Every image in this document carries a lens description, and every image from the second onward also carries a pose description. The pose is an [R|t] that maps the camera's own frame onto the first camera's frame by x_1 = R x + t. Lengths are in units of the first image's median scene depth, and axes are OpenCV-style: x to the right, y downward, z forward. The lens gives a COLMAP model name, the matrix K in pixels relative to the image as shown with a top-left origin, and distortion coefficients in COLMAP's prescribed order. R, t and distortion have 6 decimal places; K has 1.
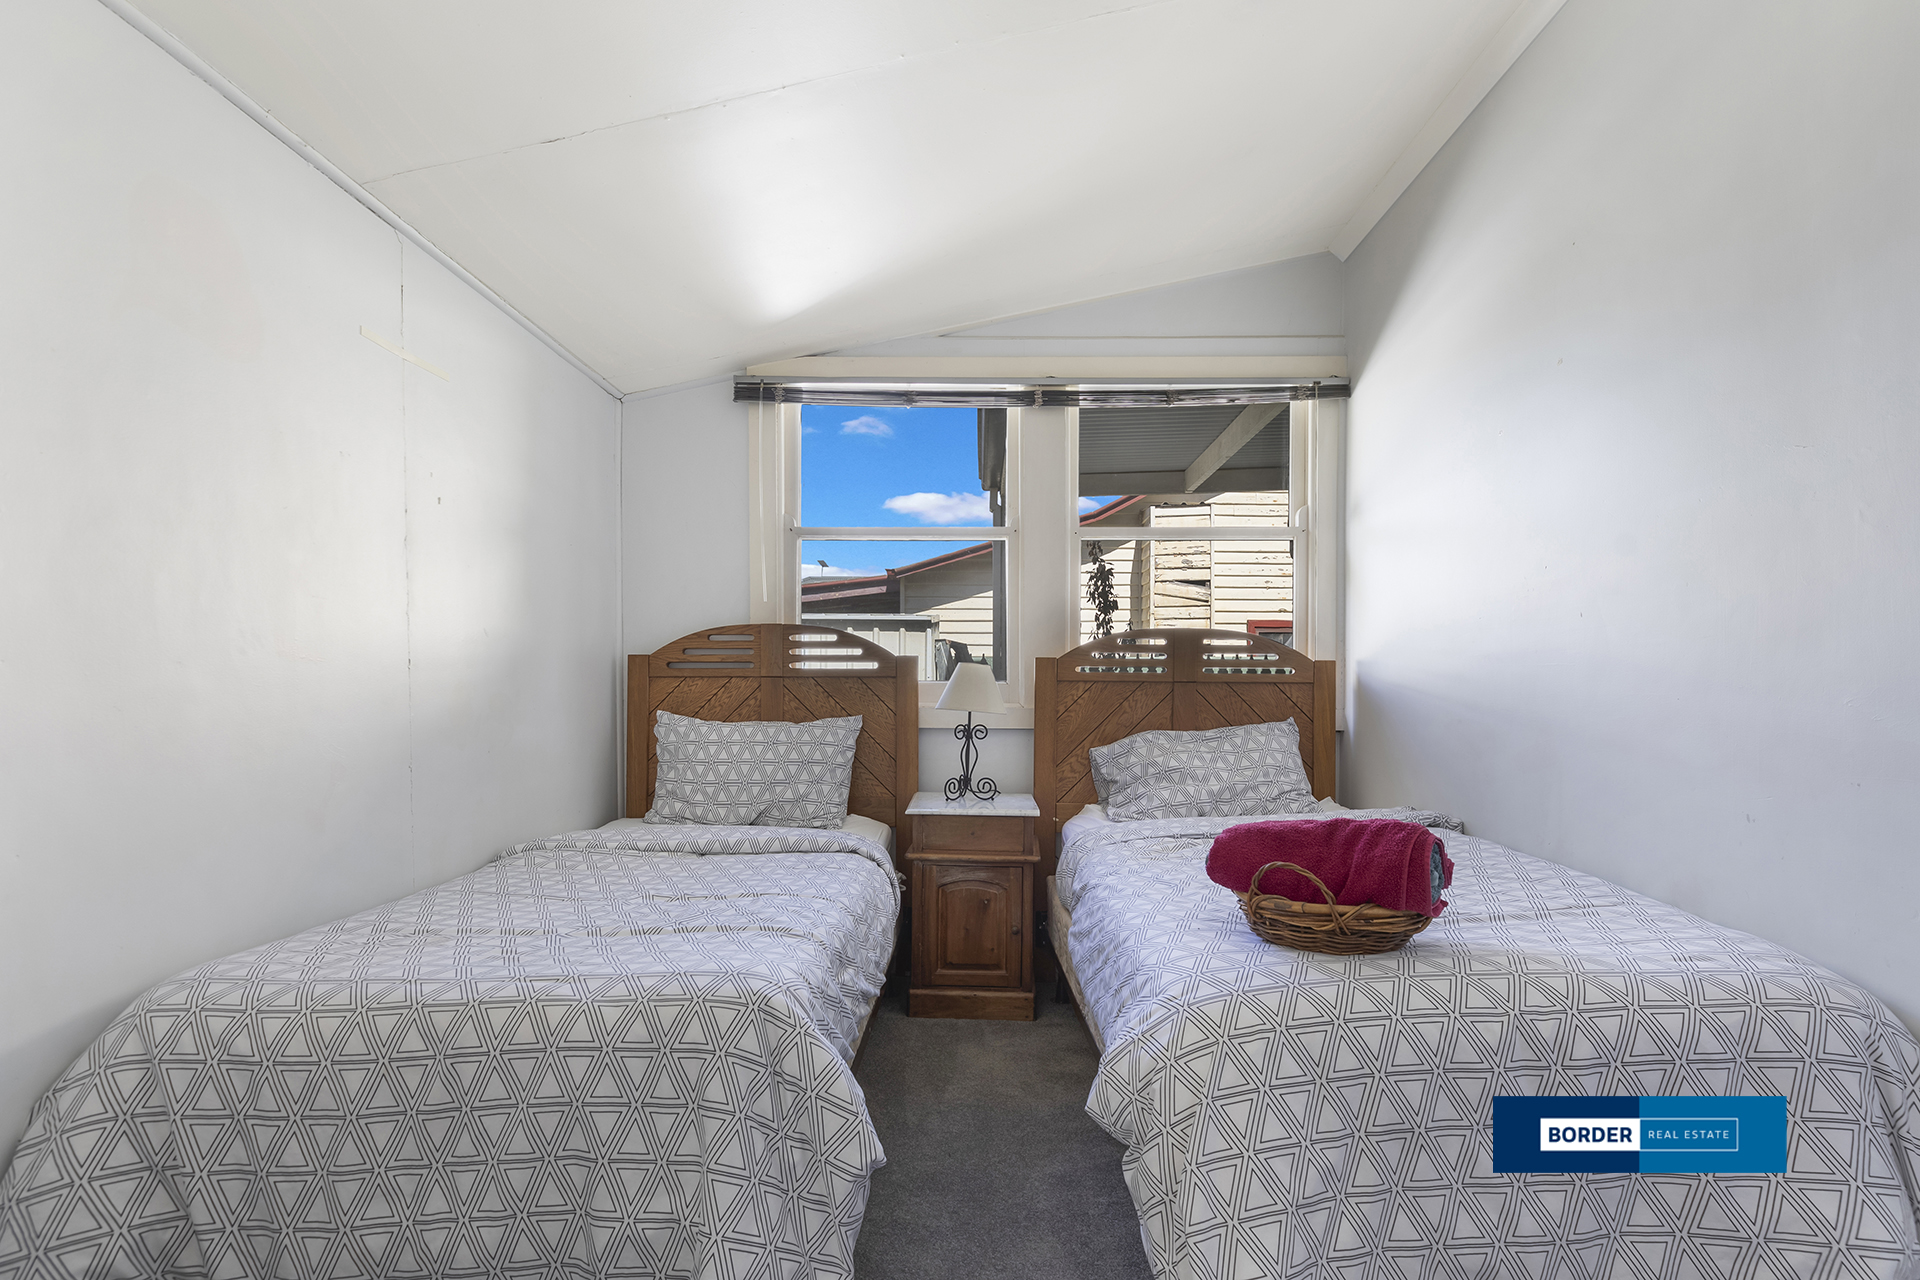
lens RADIAL K [[883.5, 0, 958.9], [0, 883.5, 648.3], [0, 0, 1]] dist [0.000041, -0.000018]
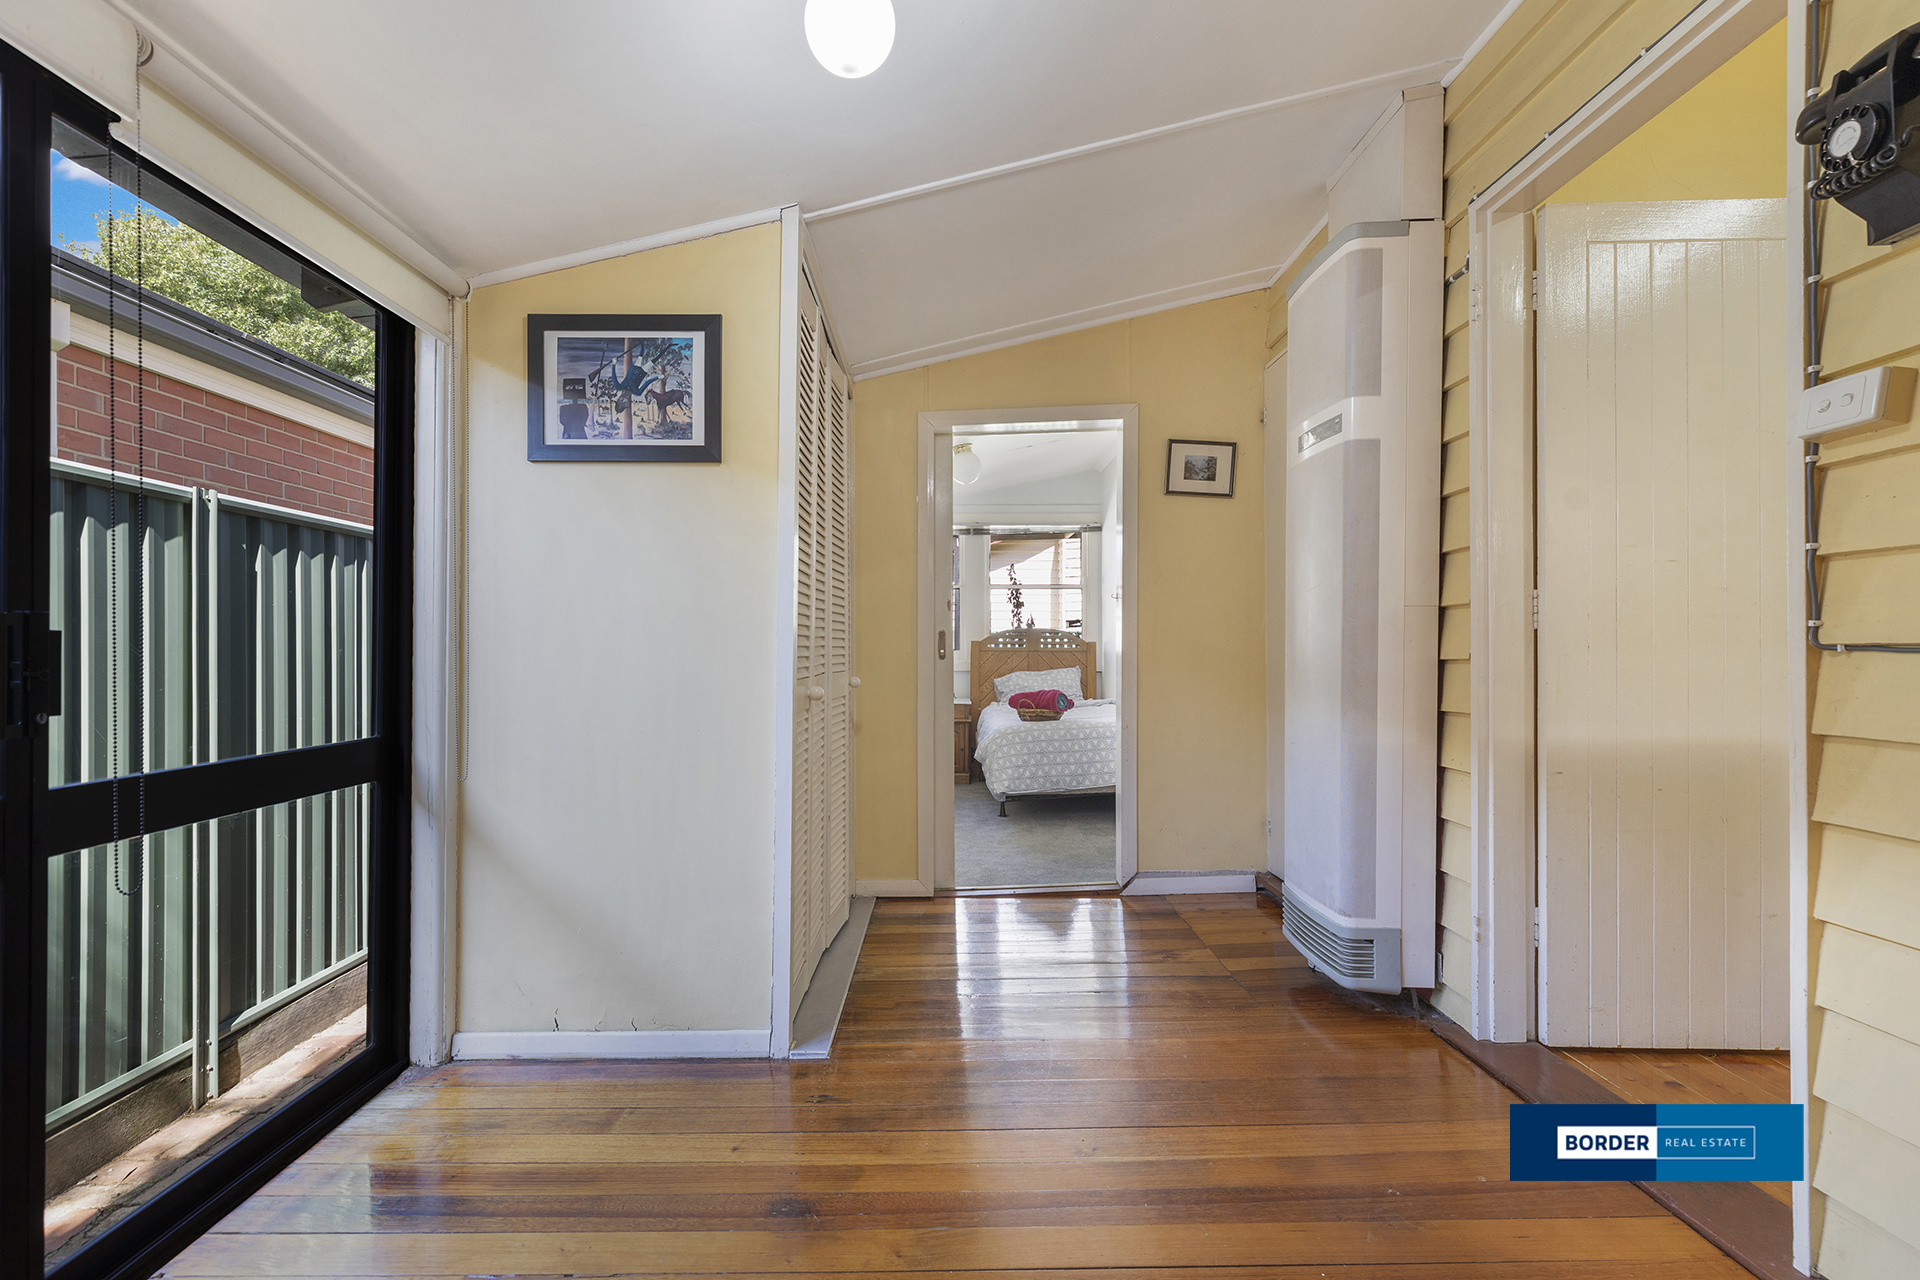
lens RADIAL K [[883.5, 0, 957.7], [0, 883.5, 642.5], [0, 0, 1]] dist [0.000041, -0.000018]
pose [[0.999221, -0.008202, 0.038595, -0.042404], [0.006462, 0.998967, 0.044988, -0.095612], [-0.038924, -0.044704, 0.998242, -1.406003]]
